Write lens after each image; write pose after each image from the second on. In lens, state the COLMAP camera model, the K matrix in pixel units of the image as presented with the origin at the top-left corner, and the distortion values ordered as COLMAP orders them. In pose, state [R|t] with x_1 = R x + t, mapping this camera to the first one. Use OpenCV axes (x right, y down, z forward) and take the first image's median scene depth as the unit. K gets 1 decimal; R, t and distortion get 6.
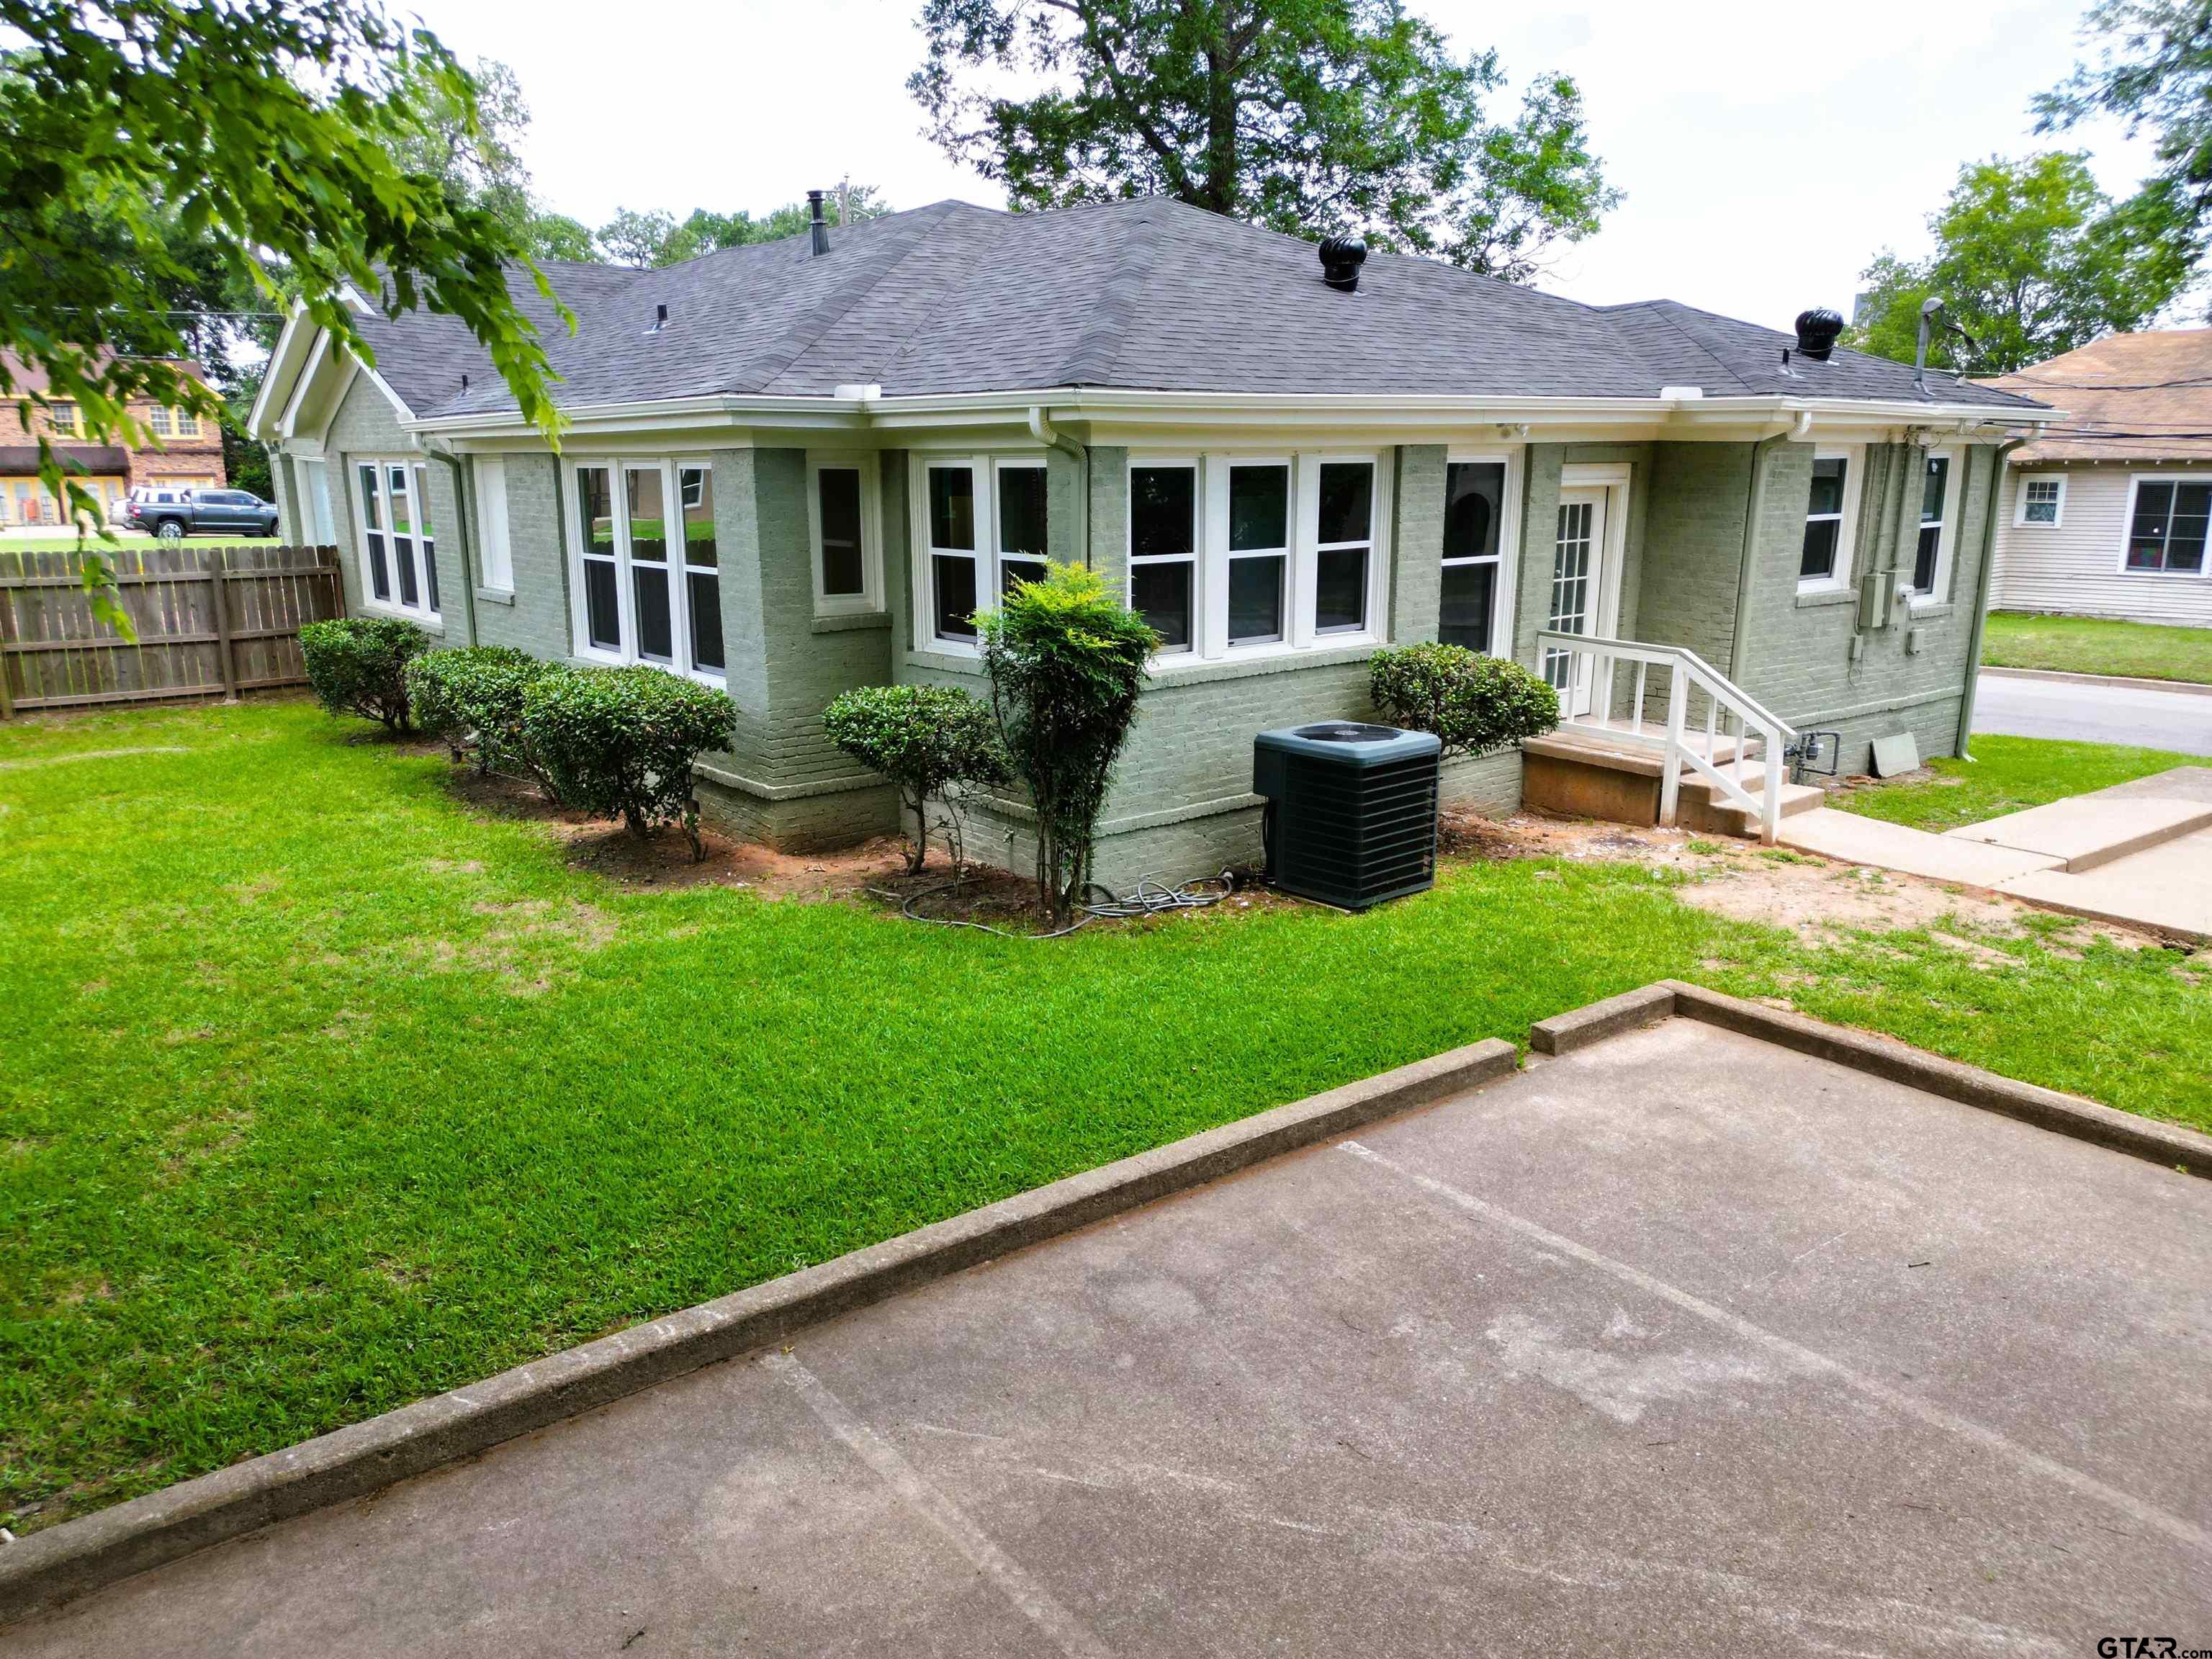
lens RADIAL K [[1552.0, 0, 1104.5], [0, 1552.0, 836.6], [0, 0, 1]] dist [-0.000060, -0.000714]
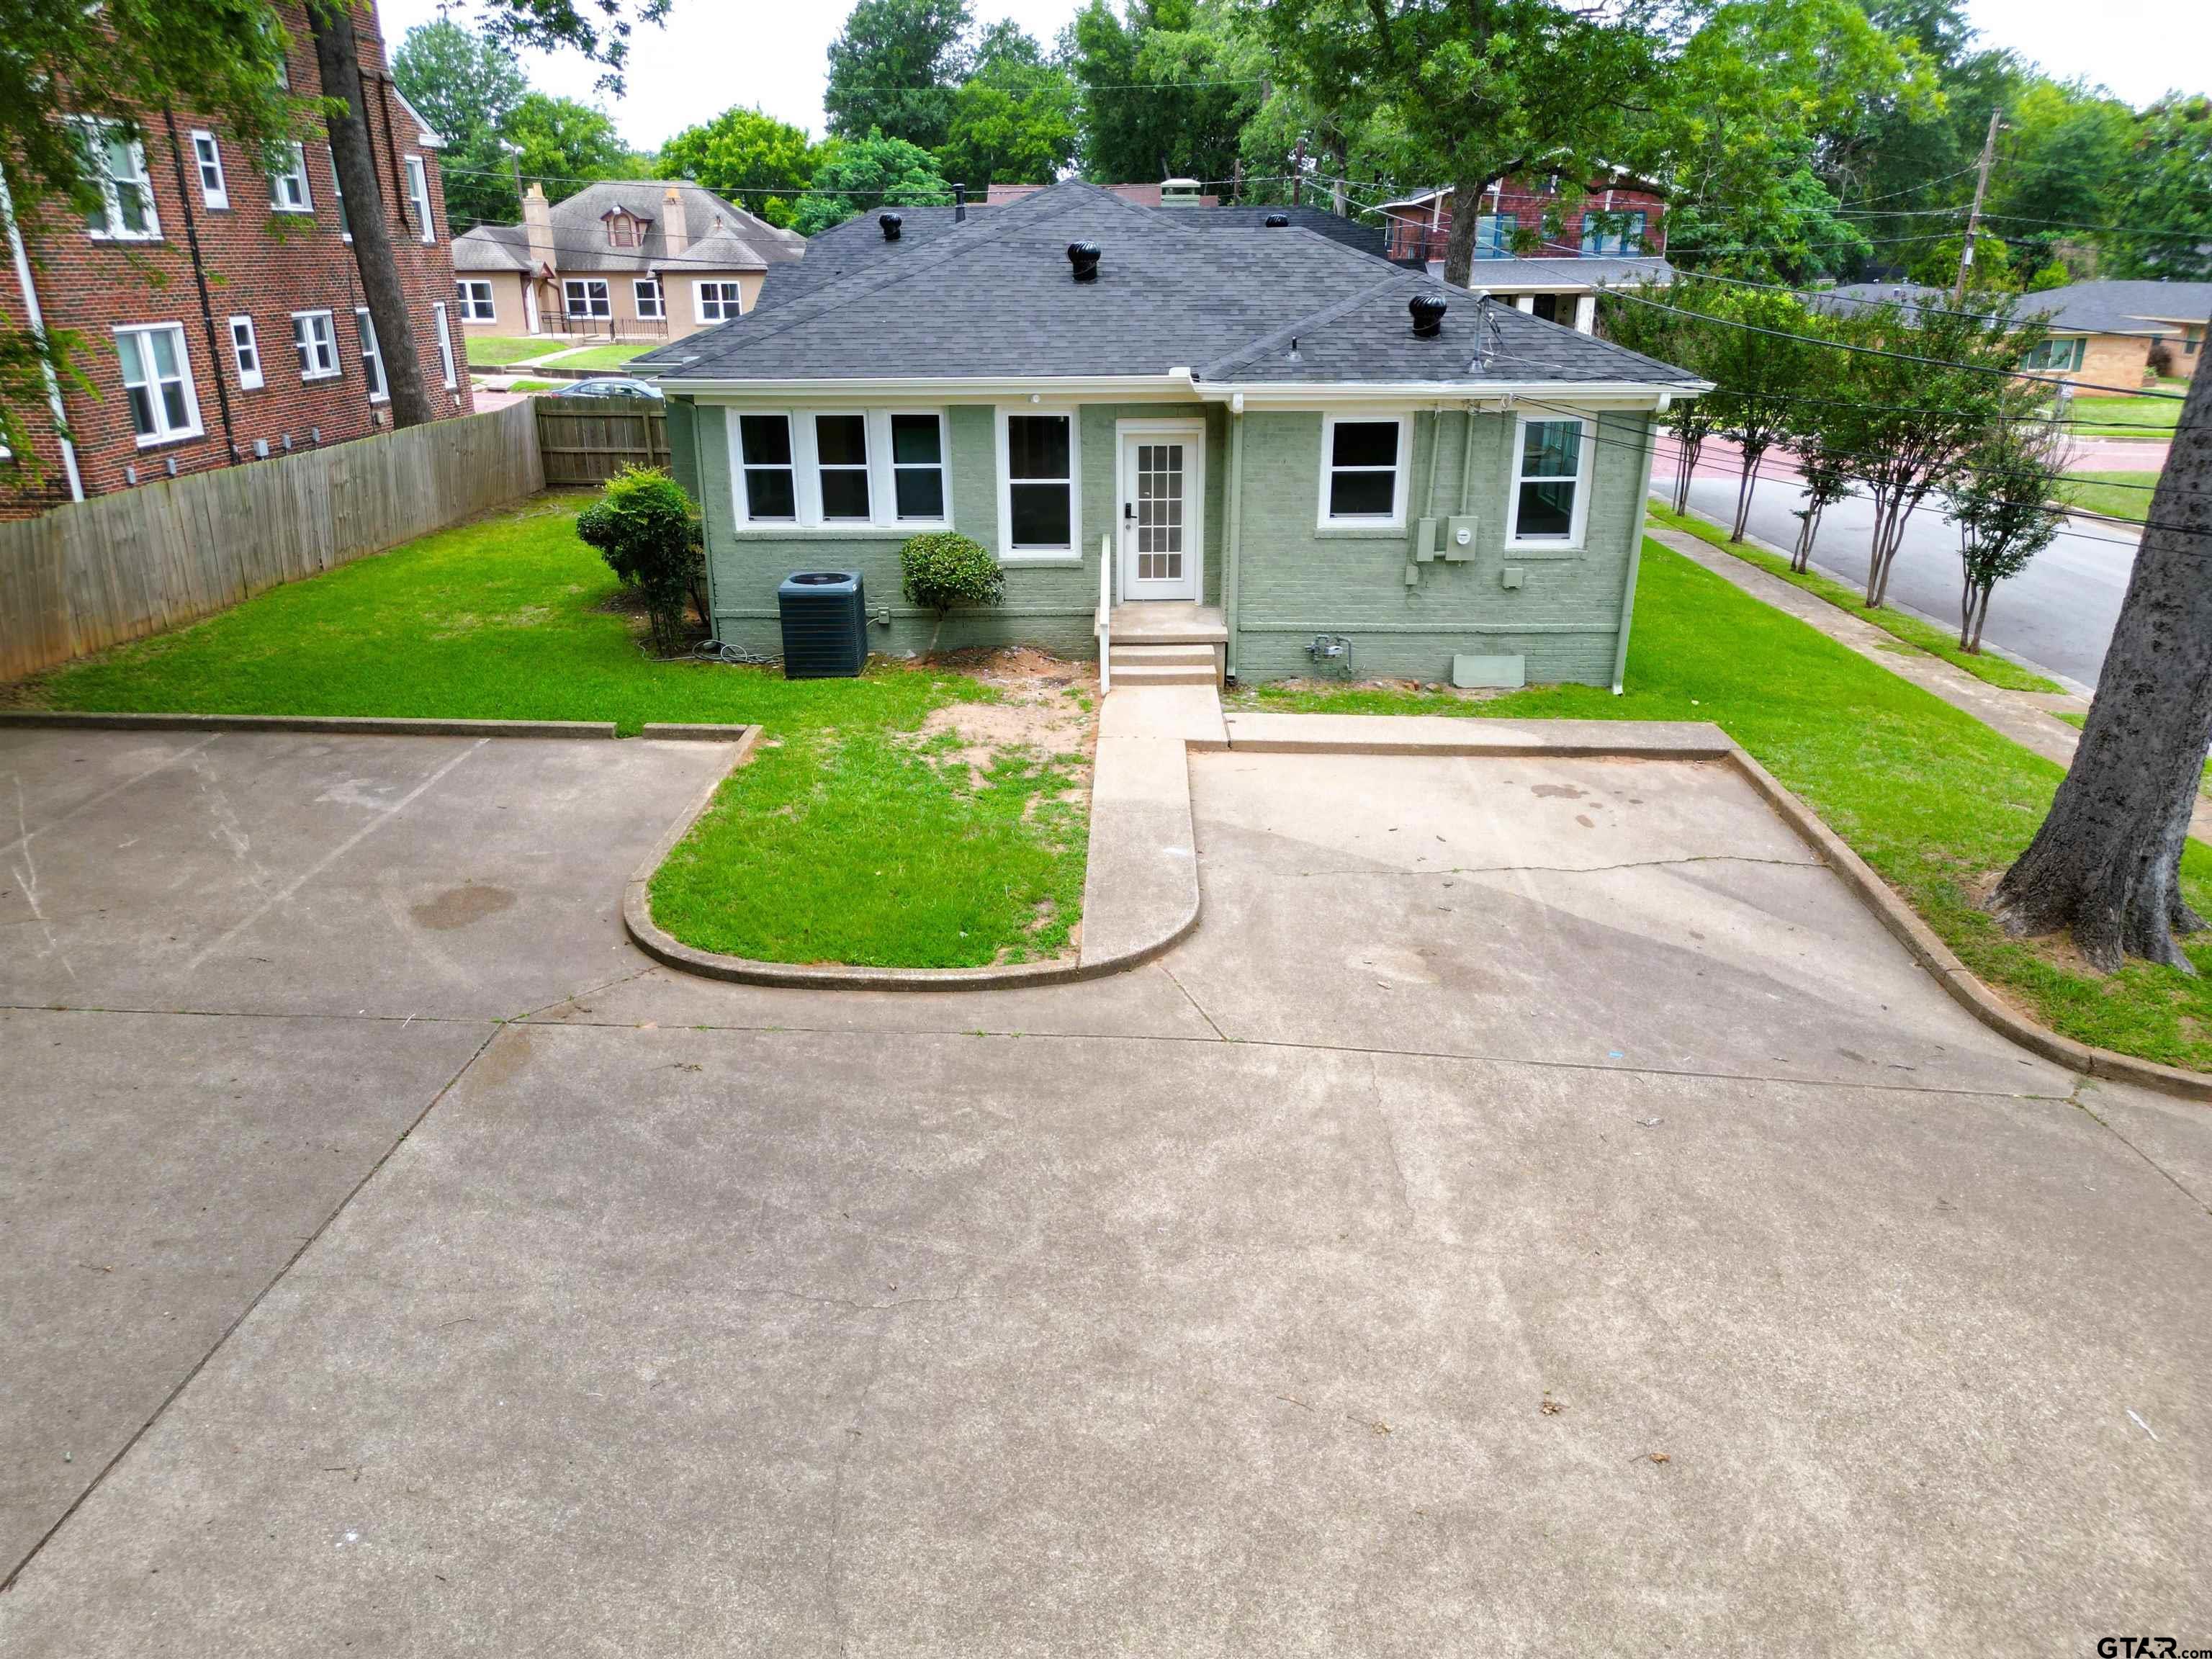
lens RADIAL K [[1552.0, 0, 1109.2], [0, 1552.0, 829.0], [0, 0, 1]] dist [-0.000060, -0.000714]
pose [[0.774498, 0.222512, -0.592150, 1.428432], [-0.153891, 0.974246, 0.164811, -0.124025], [0.613572, -0.036519, 0.788794, -0.169420]]
